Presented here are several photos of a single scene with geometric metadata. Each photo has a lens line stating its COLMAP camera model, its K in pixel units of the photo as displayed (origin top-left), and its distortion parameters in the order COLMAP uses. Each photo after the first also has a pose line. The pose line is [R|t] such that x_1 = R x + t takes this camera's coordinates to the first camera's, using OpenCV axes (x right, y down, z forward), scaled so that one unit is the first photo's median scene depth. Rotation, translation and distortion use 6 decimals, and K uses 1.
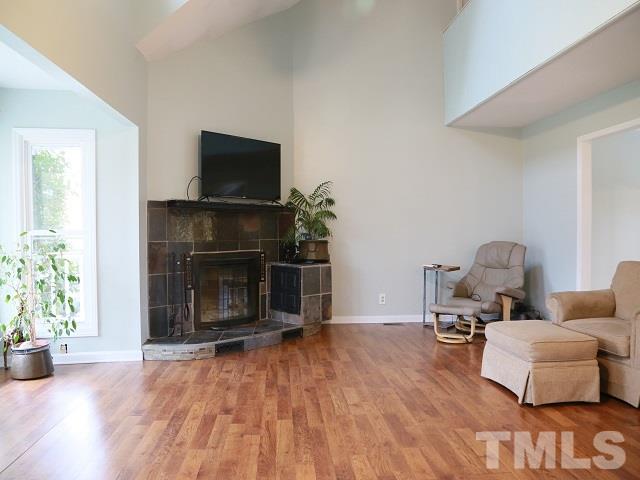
lens RADIAL K [[457.2, 0, 244.5], [0, 457.2, 238.6], [0, 0, 1]] dist [-0.092673, -0.000825]
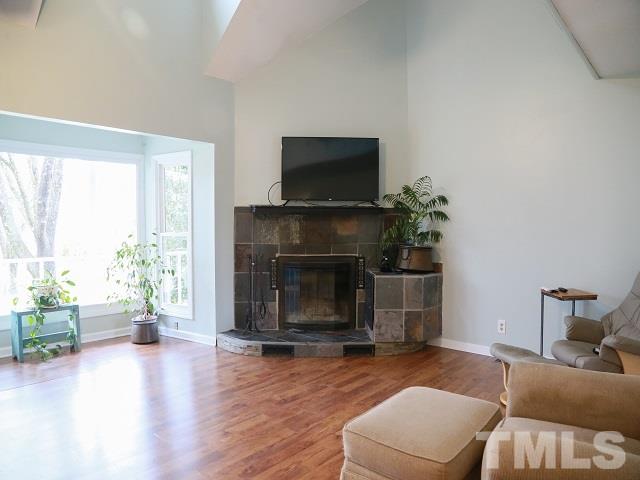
lens RADIAL K [[437.6, 0, 319.7], [0, 437.6, 240.5], [0, 0, 1]] dist [-0.137881, 0.074577]
pose [[0.758340, 0.029535, -0.651189, 0.619250], [-0.008884, 0.999348, 0.034981, -0.038278], [0.651798, -0.020743, 0.758109, 0.305716]]
